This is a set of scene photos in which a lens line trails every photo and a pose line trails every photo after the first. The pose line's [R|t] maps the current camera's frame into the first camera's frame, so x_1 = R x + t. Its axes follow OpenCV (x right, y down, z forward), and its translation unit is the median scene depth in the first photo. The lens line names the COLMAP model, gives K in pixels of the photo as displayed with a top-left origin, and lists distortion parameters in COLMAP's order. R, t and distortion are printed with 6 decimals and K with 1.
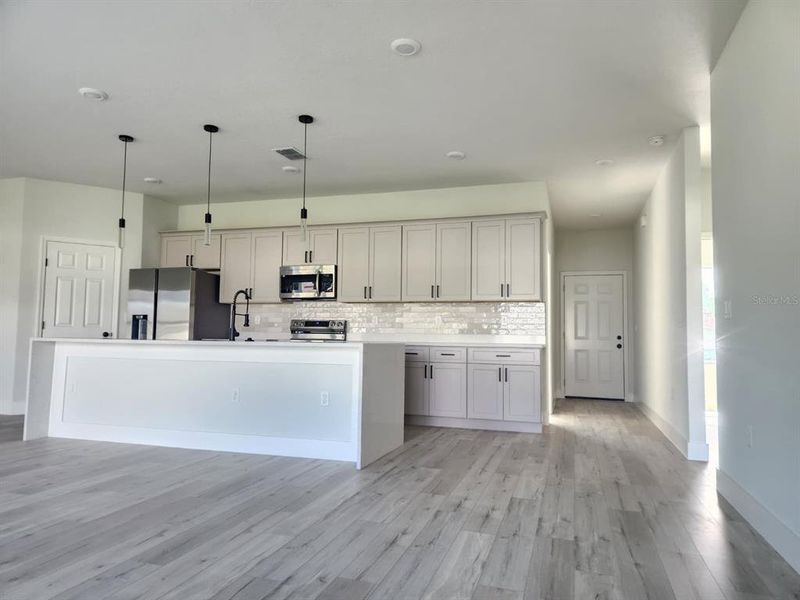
lens RADIAL K [[546.0, 0, 400.0], [0, 546.0, 300.0], [0, 0, 1]] dist [0.103366, -0.086526]
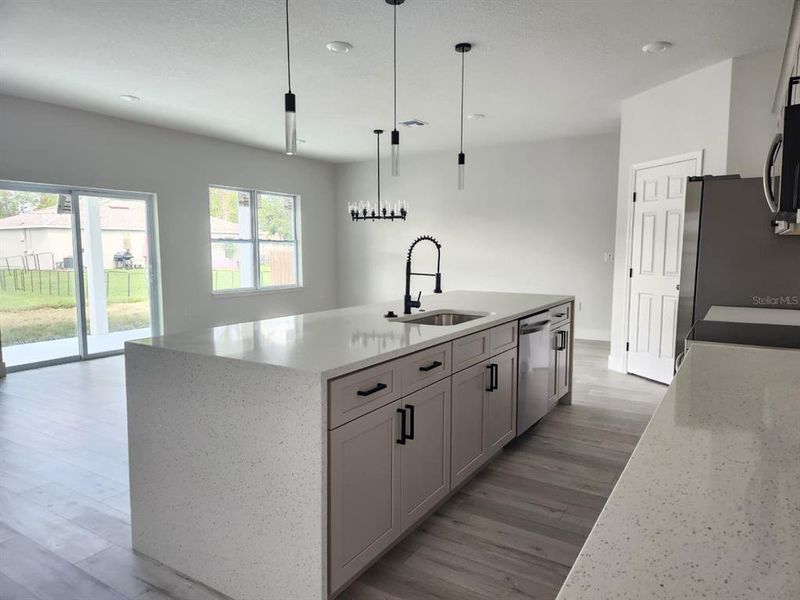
lens RADIAL K [[546.0, 0, 400.0], [0, 546.0, 300.0], [0, 0, 1]] dist [0.103366, -0.086526]
pose [[-0.241278, 0.076612, -0.967427, 0.329968], [0.062367, 0.996042, 0.063323, 0.014130], [0.968450, -0.045057, -0.245101, 1.108048]]
